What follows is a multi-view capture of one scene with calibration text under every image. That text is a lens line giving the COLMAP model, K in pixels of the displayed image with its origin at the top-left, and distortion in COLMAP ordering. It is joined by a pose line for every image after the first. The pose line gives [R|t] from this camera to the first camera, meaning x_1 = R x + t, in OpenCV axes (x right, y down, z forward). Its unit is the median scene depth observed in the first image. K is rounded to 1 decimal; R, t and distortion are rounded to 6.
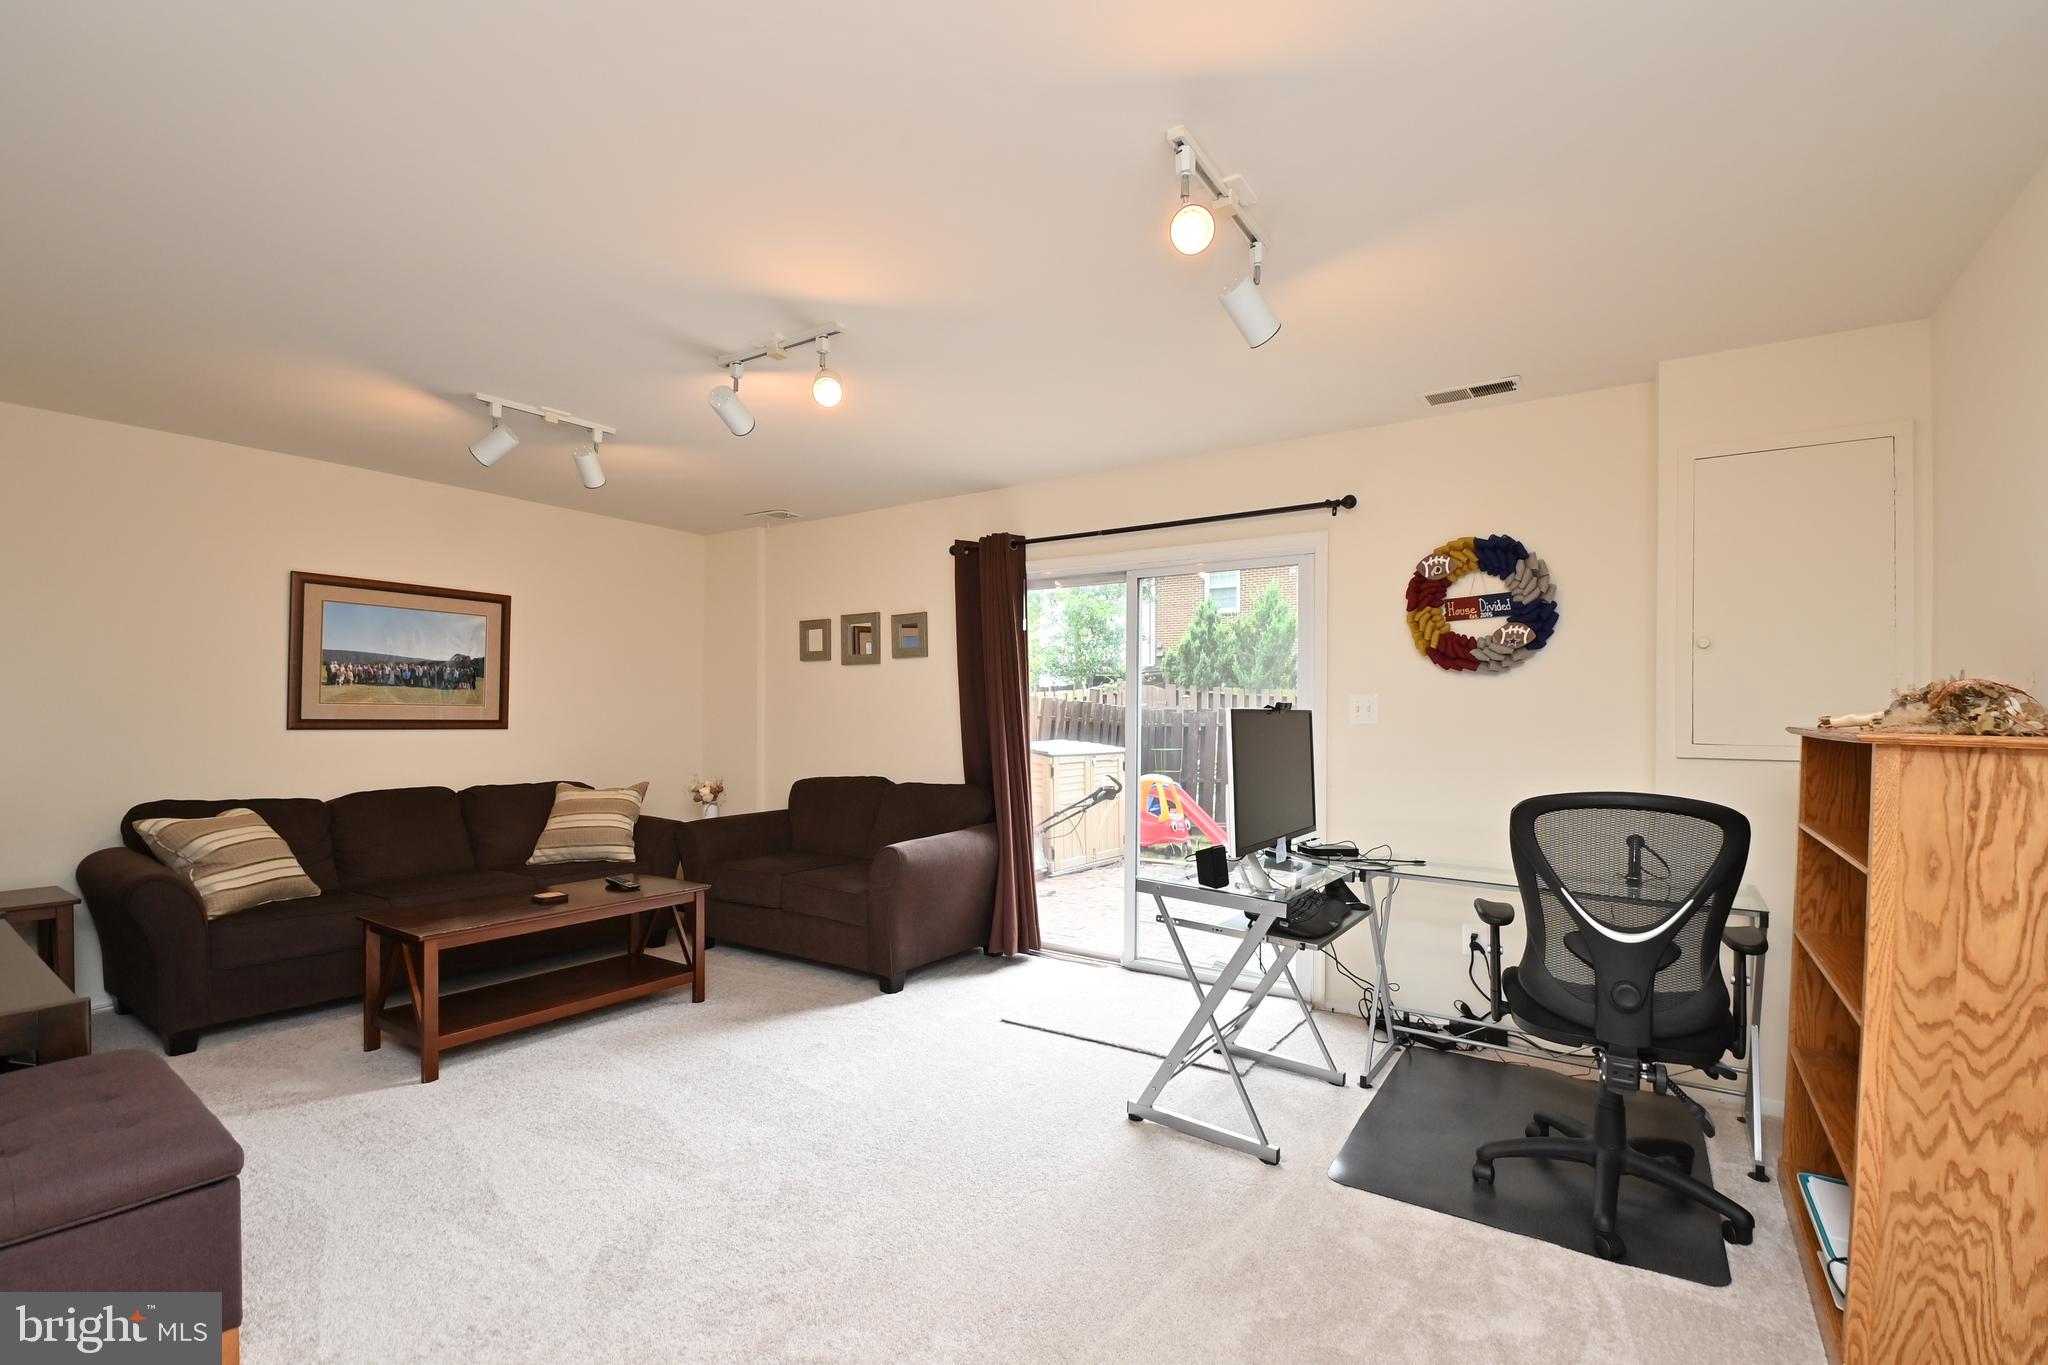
lens RADIAL K [[895.2, 0, 1040.1], [0, 895.2, 714.7], [0, 0, 1]] dist [0.014282, -0.019676]
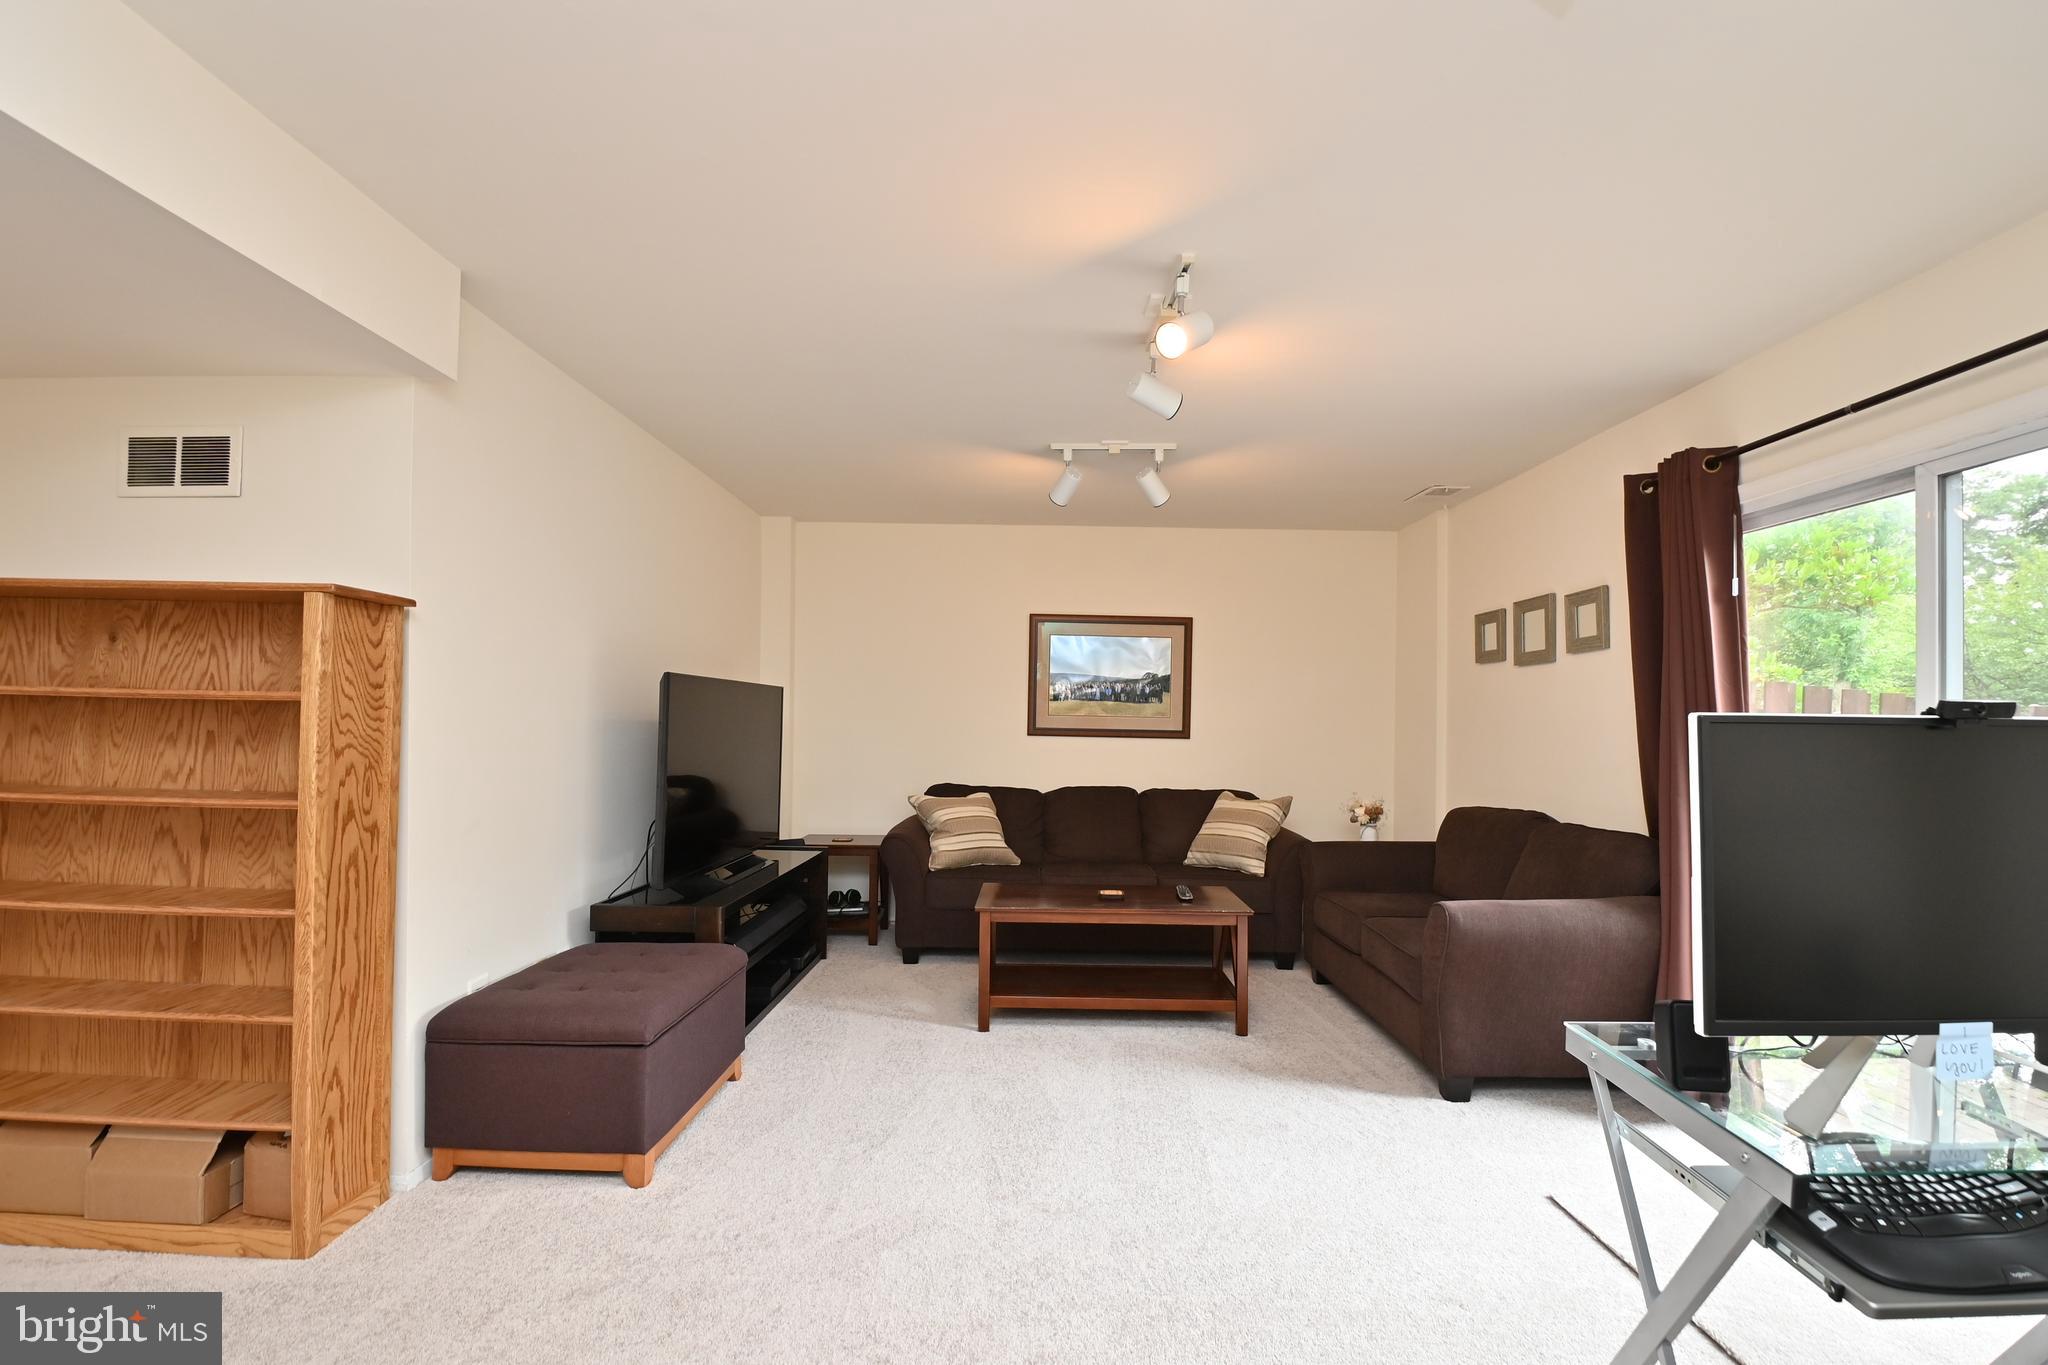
lens RADIAL K [[895.2, 0, 1040.1], [0, 895.2, 714.7], [0, 0, 1]] dist [0.014282, -0.019676]
pose [[0.564064, -0.003060, -0.825726, 0.227936], [-0.010879, 0.999879, -0.011136, 0.000644], [0.825660, 0.015264, 0.563962, 0.252749]]
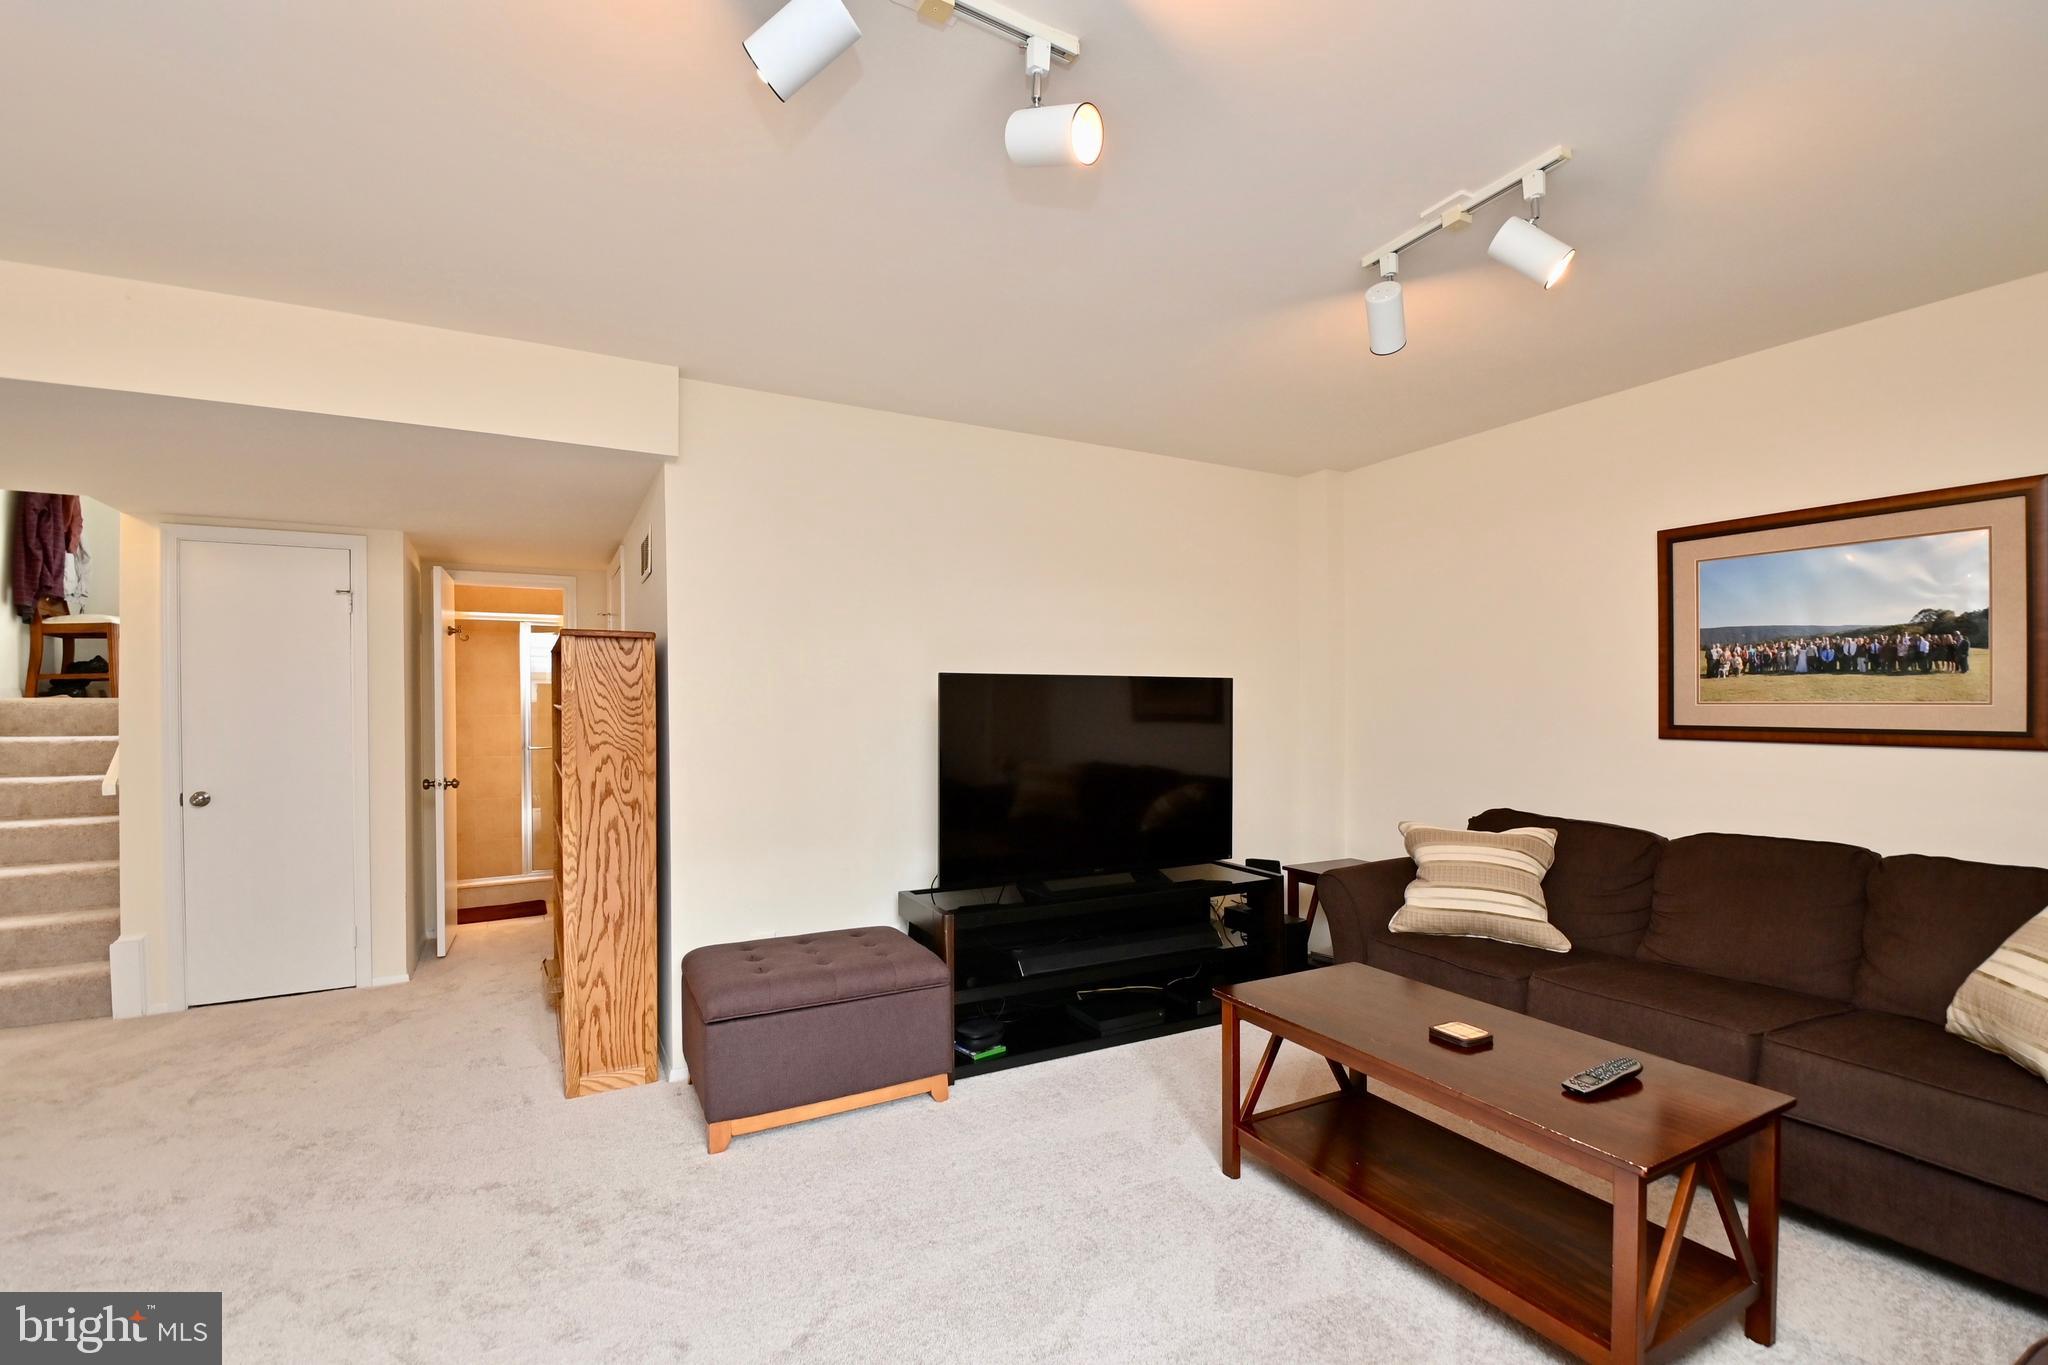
lens RADIAL K [[895.2, 0, 1040.1], [0, 895.2, 714.7], [0, 0, 1]] dist [0.014282, -0.019676]
pose [[-0.448421, 0.002066, -0.893820, 0.078687], [0.001393, 0.999998, 0.001613, -0.005377], [0.893821, -0.000521, -0.448423, 0.795559]]
